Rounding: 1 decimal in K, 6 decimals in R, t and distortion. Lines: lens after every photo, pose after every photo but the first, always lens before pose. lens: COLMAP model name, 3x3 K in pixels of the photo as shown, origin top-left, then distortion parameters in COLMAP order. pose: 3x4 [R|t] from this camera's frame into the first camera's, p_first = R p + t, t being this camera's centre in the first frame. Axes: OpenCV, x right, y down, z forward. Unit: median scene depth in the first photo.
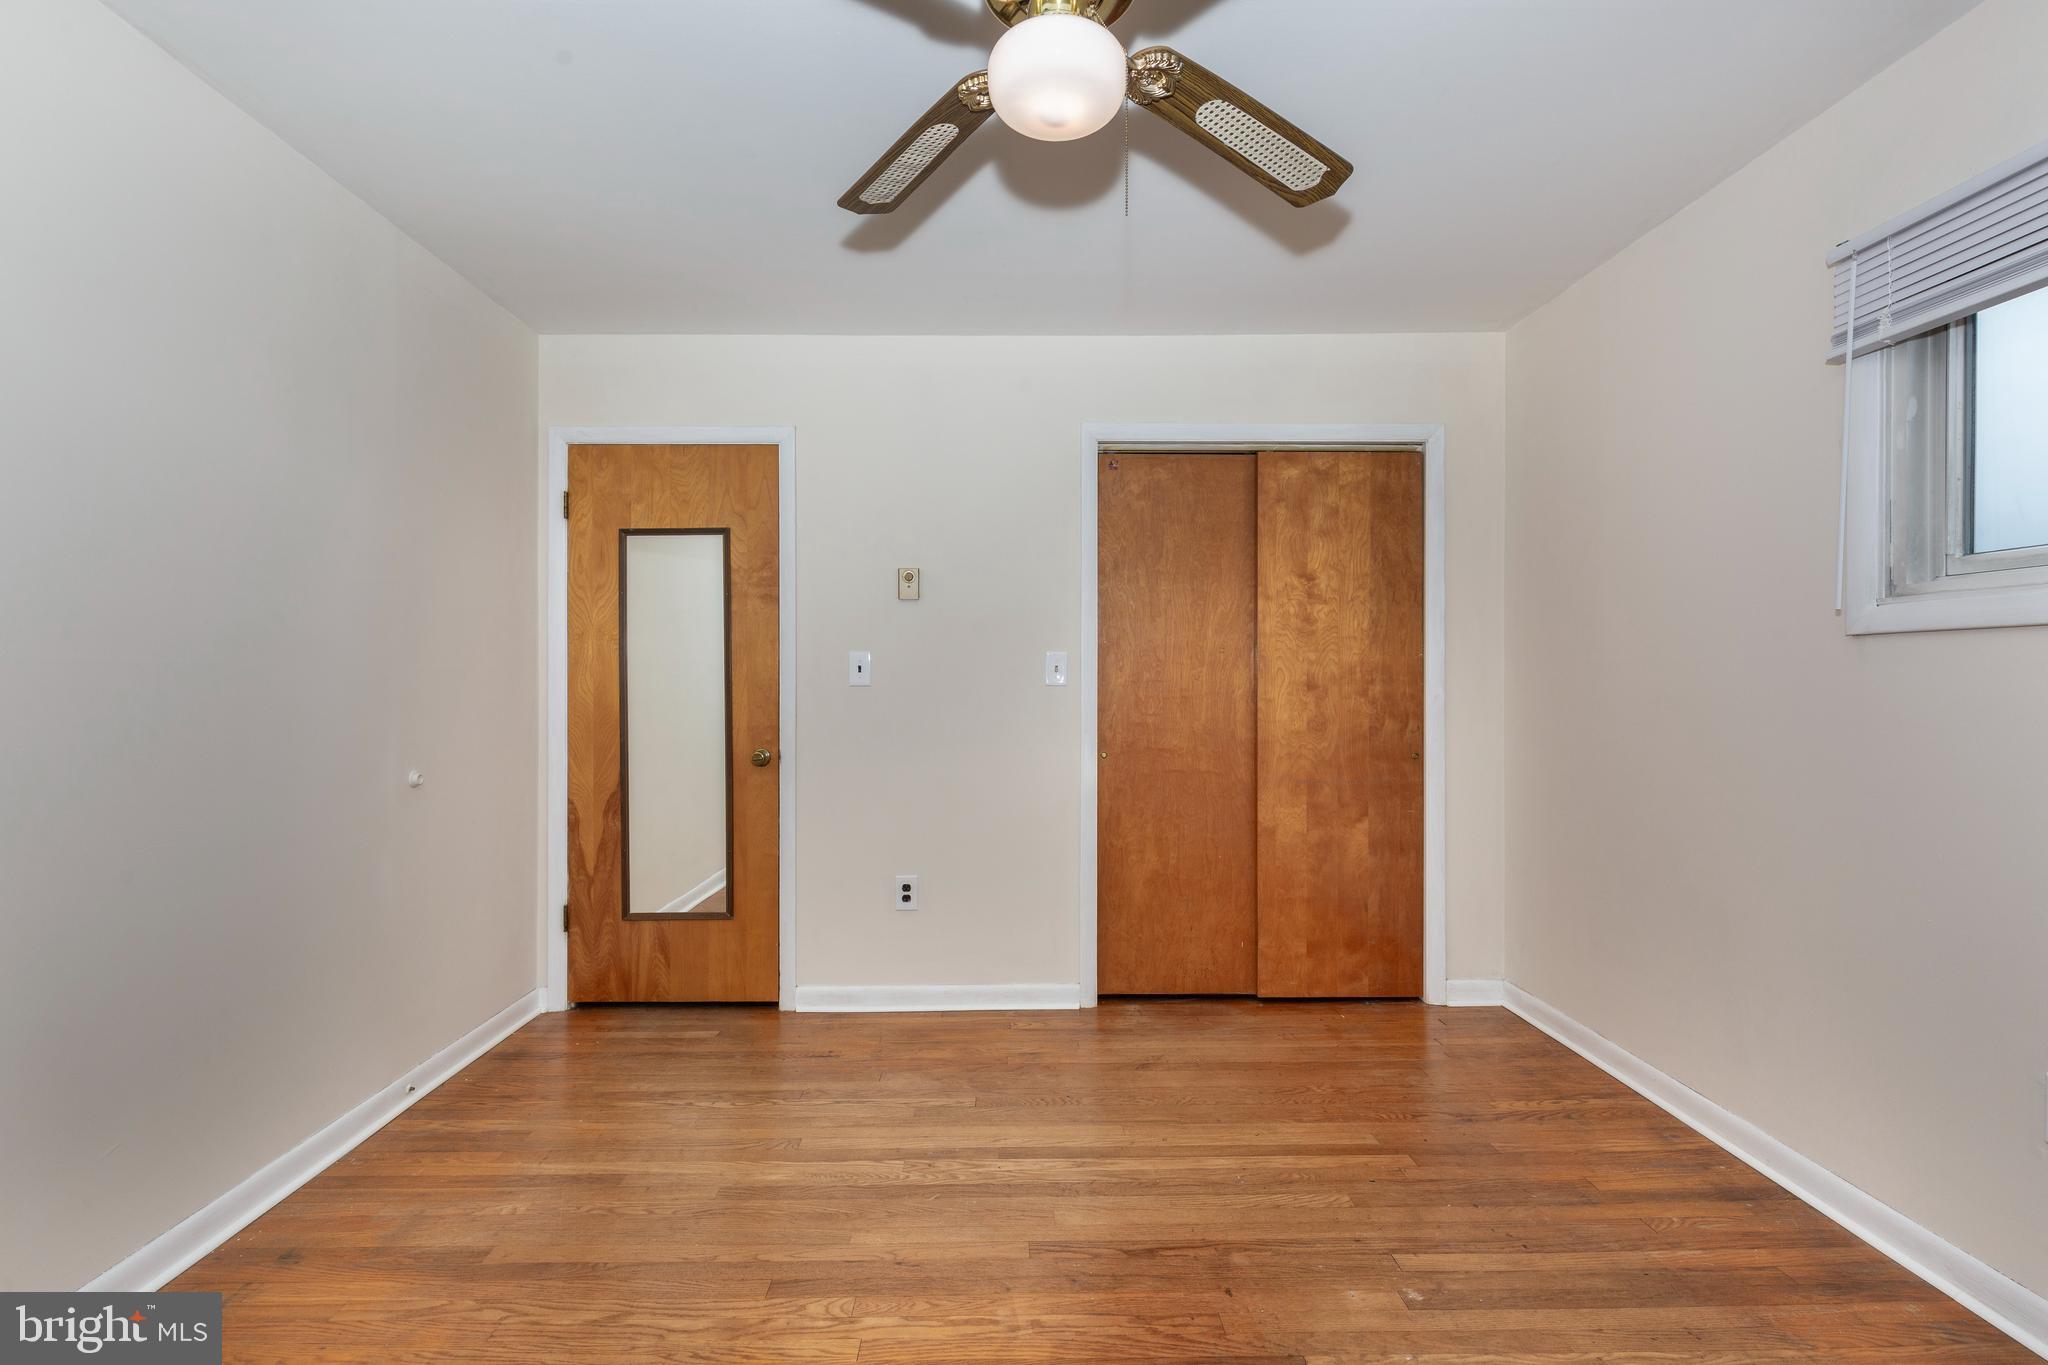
lens RADIAL K [[953.2, 0, 1020.3], [0, 953.2, 683.8], [0, 0, 1]] dist [0.005330, -0.002418]
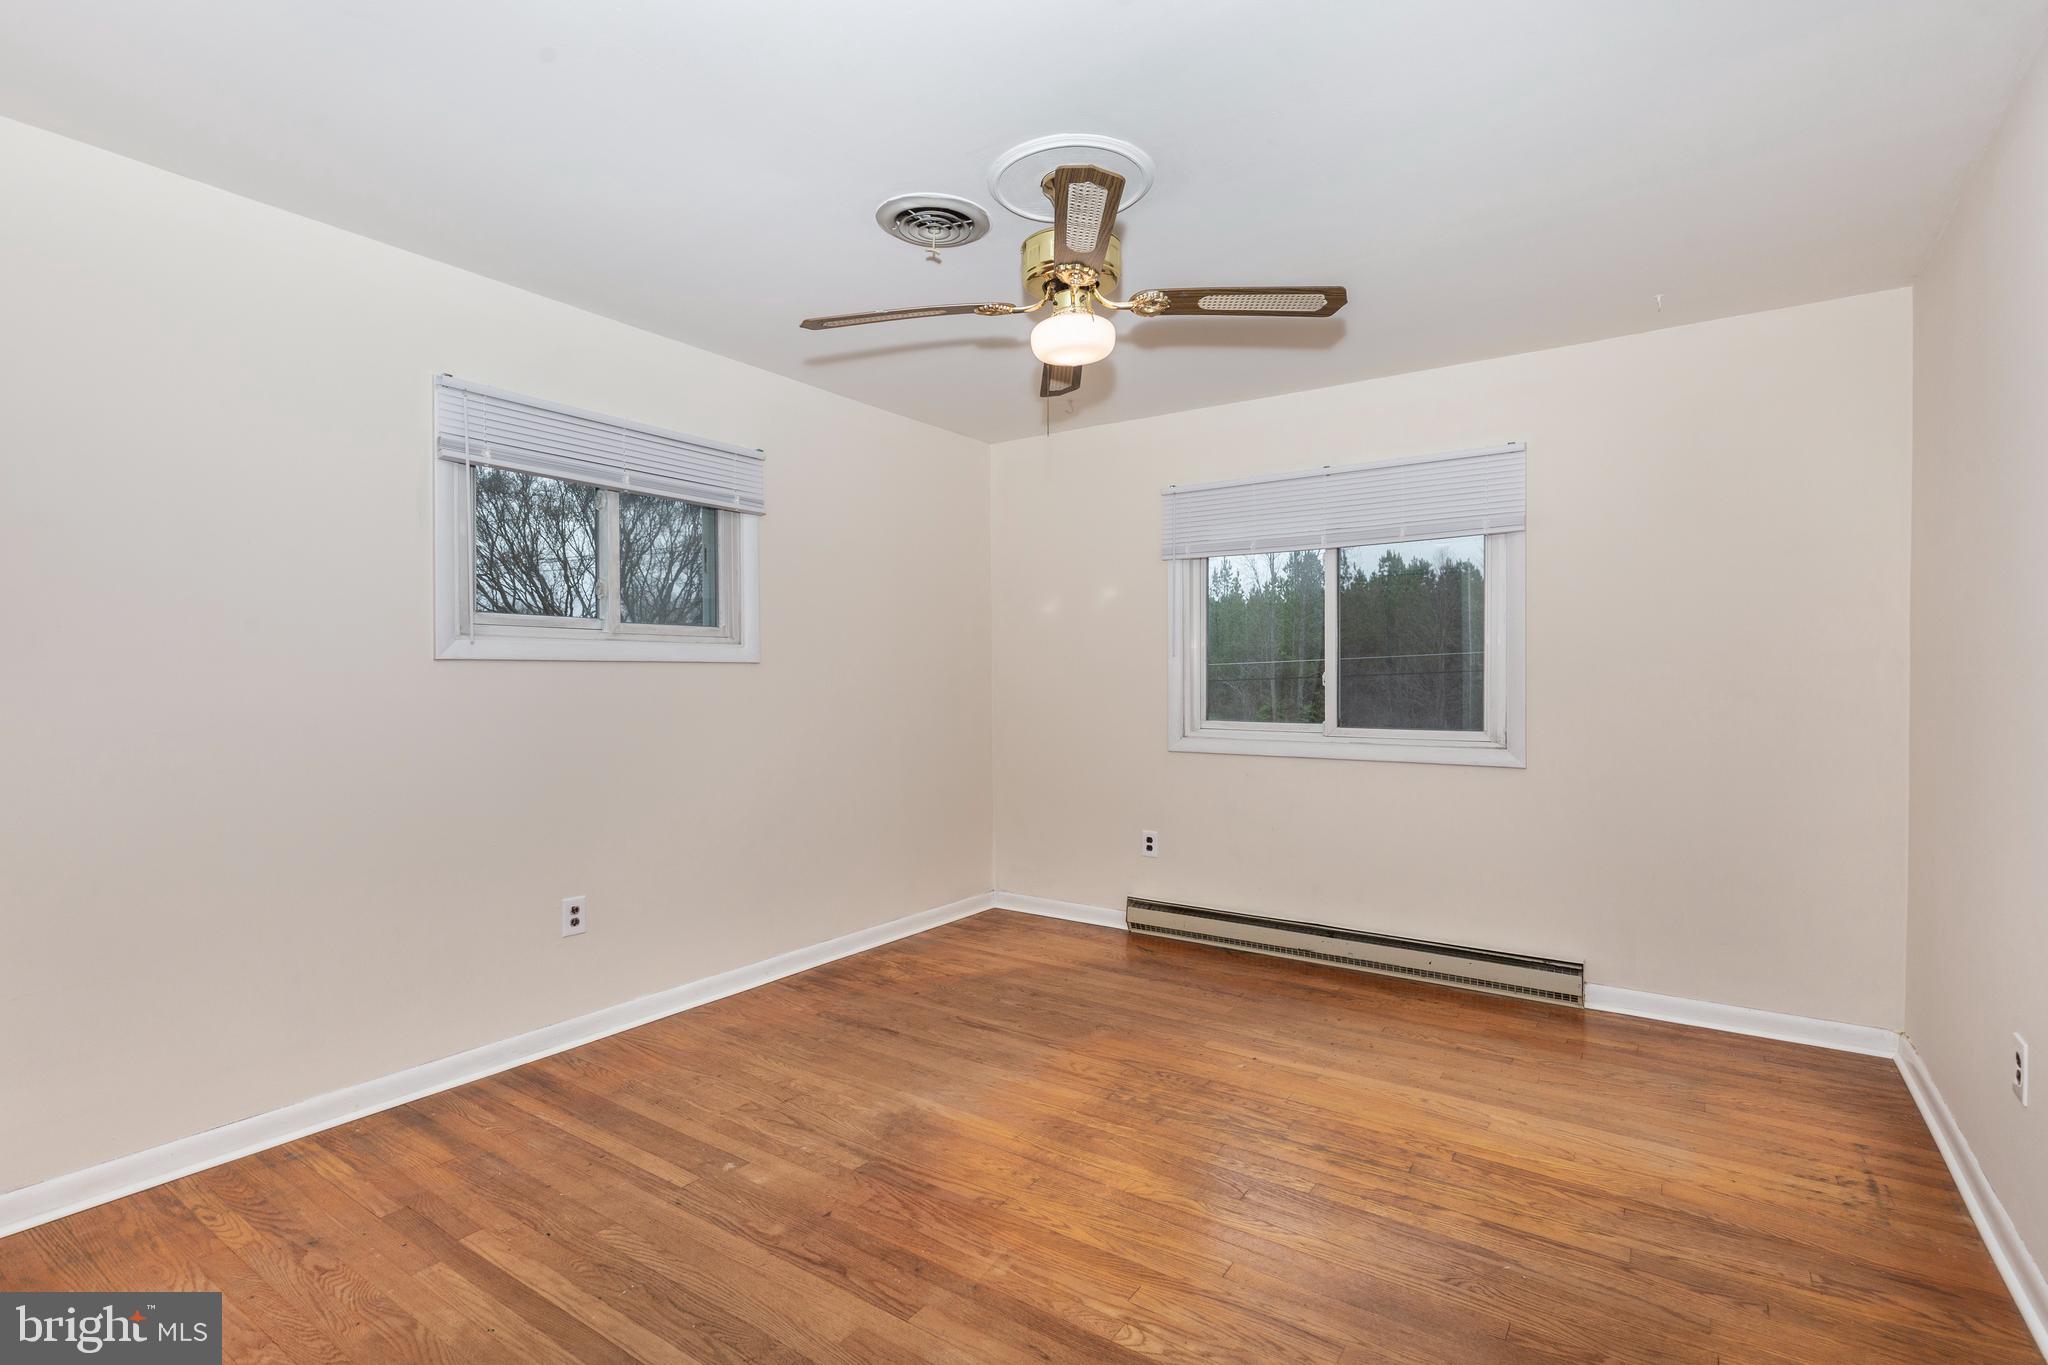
lens RADIAL K [[953.2, 0, 1025.1], [0, 953.2, 678.1], [0, 0, 1]] dist [0.005330, -0.002418]
pose [[-0.810431, 0.001995, 0.585831, -0.613834], [0.008024, 0.999938, 0.007695, -0.013601], [-0.585780, 0.010937, -0.810397, 1.690502]]
